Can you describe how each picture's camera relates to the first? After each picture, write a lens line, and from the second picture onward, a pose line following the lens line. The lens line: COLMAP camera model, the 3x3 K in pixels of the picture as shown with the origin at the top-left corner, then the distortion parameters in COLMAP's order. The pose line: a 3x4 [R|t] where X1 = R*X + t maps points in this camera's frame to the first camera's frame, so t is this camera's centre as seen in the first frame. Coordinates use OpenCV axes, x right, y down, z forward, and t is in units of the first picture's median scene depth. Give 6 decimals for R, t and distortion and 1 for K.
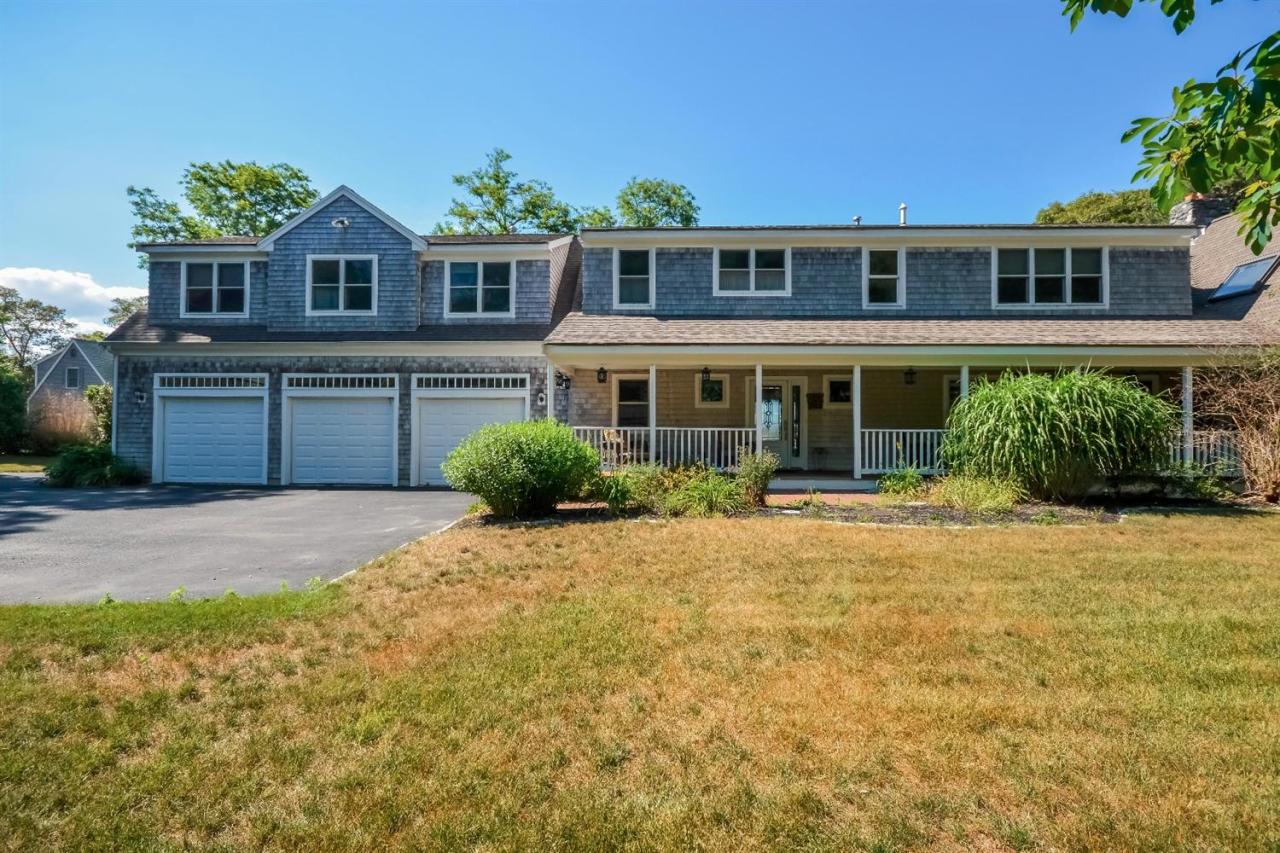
lens RADIAL K [[595.6, 0, 644.8], [0, 595.6, 418.5], [0, 0, 1]] dist [-0.000533, 0.000095]
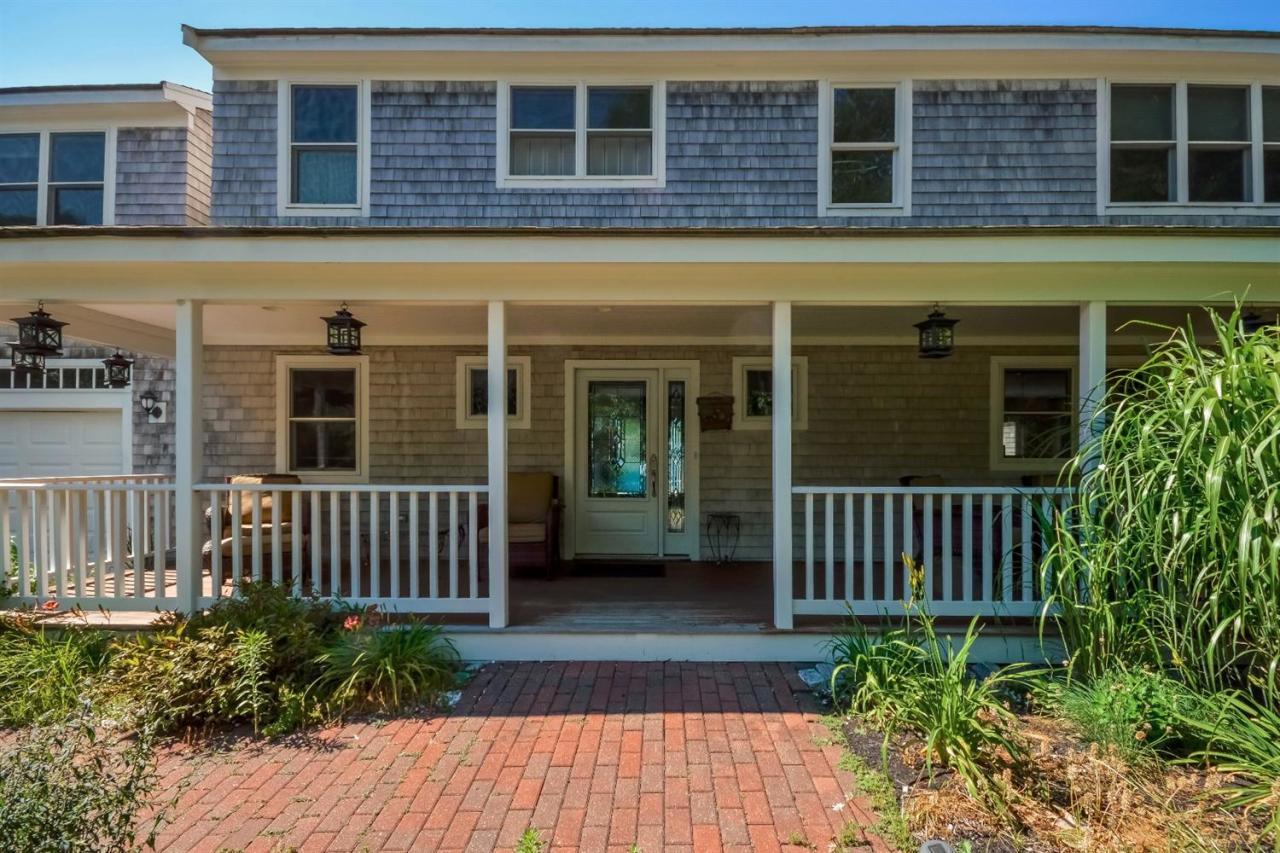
lens RADIAL K [[582.6, 0, 636.8], [0, 582.6, 455.1], [0, 0, 1]] dist [0.003893, 0.000166]
pose [[0.999987, -0.002759, 0.004253, 0.220722], [0.002639, 0.999604, 0.028023, -0.009685], [-0.004328, -0.028011, 0.999598, 0.538475]]
